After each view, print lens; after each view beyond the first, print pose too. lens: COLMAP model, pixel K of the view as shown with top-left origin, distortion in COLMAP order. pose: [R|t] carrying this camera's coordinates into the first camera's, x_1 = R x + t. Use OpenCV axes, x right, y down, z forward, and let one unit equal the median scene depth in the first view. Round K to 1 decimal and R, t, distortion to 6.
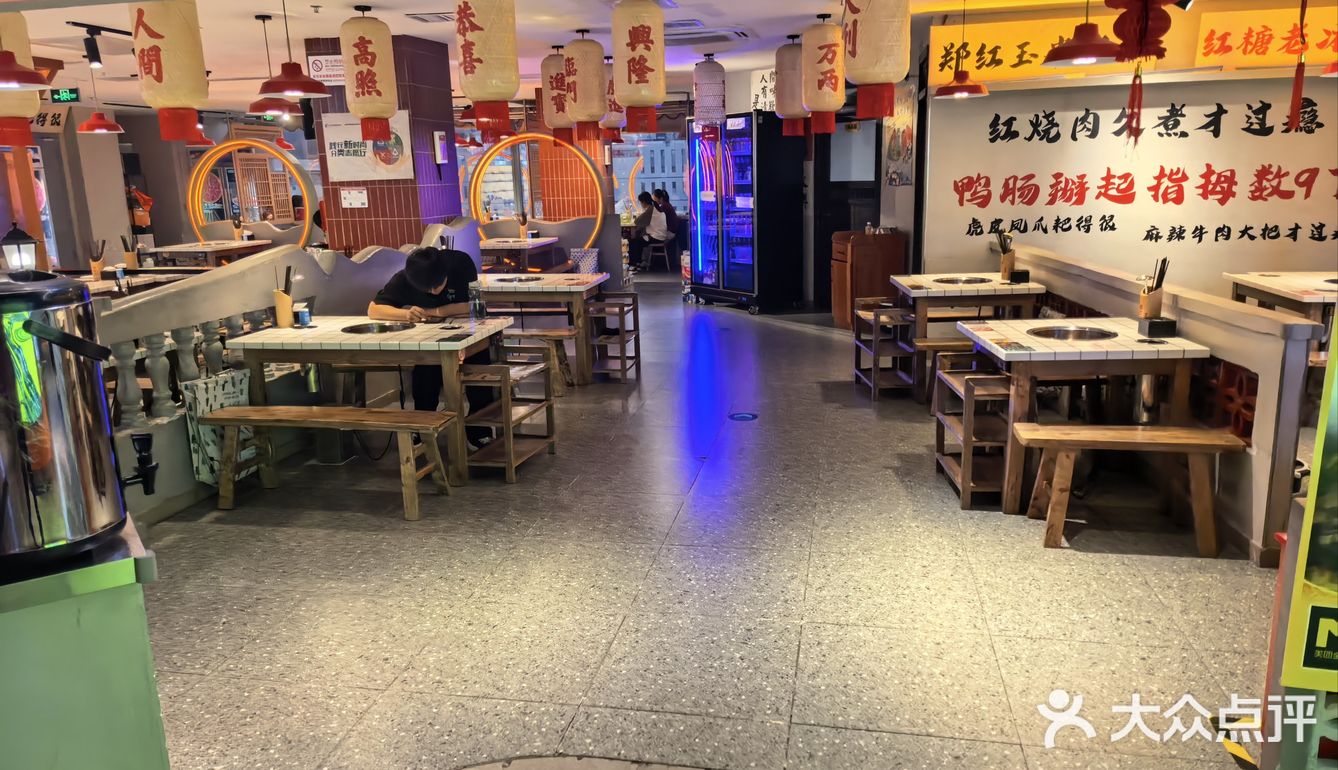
lens RADIAL K [[956.5, 0, 676.1], [0, 956.5, 380.2], [0, 0, 1]] dist [0.095519, -0.130213]
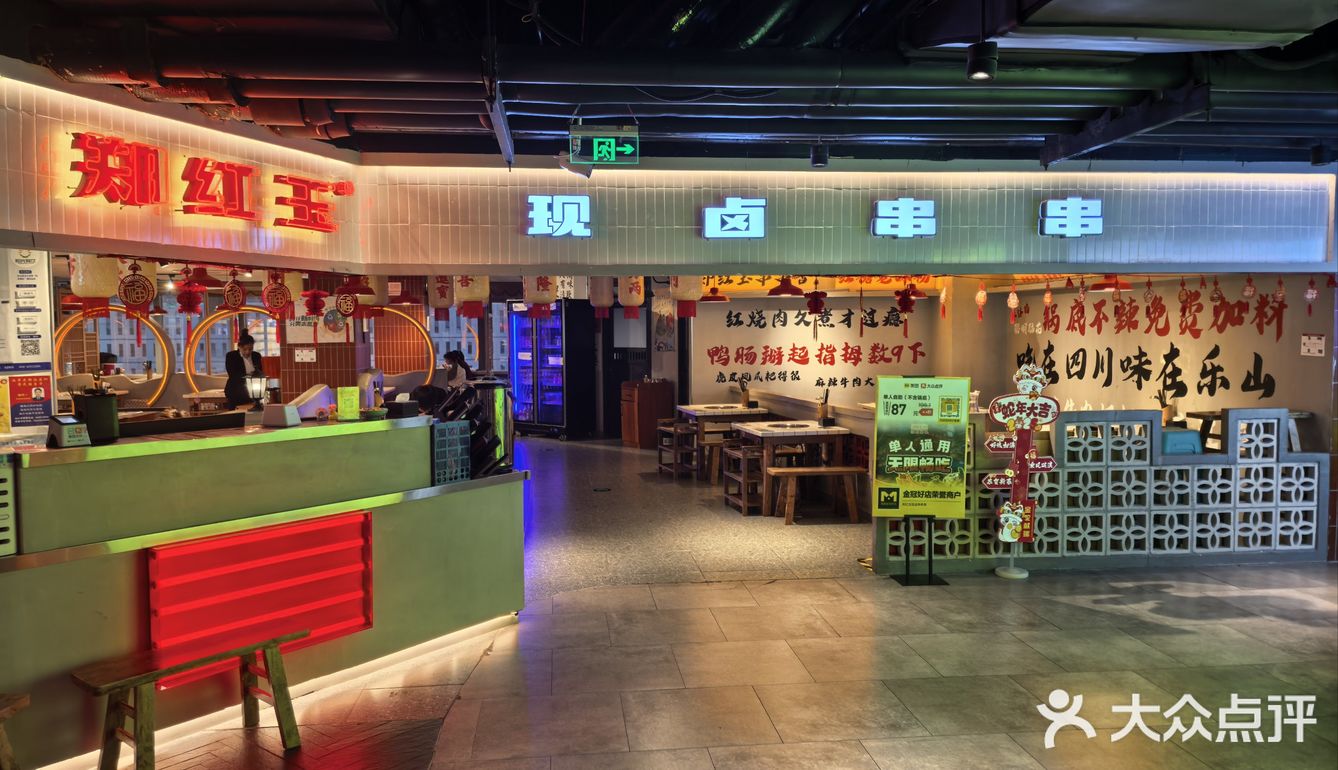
lens RADIAL K [[952.2, 0, 669.0], [0, 952.2, 385.0], [0, 0, 1]] dist [0.089962, -0.124549]
pose [[0.955928, 0.002699, 0.293589, -0.254308], [0.044567, 0.987036, -0.154186, 0.100941], [-0.290199, 0.160476, 0.943415, -0.501665]]
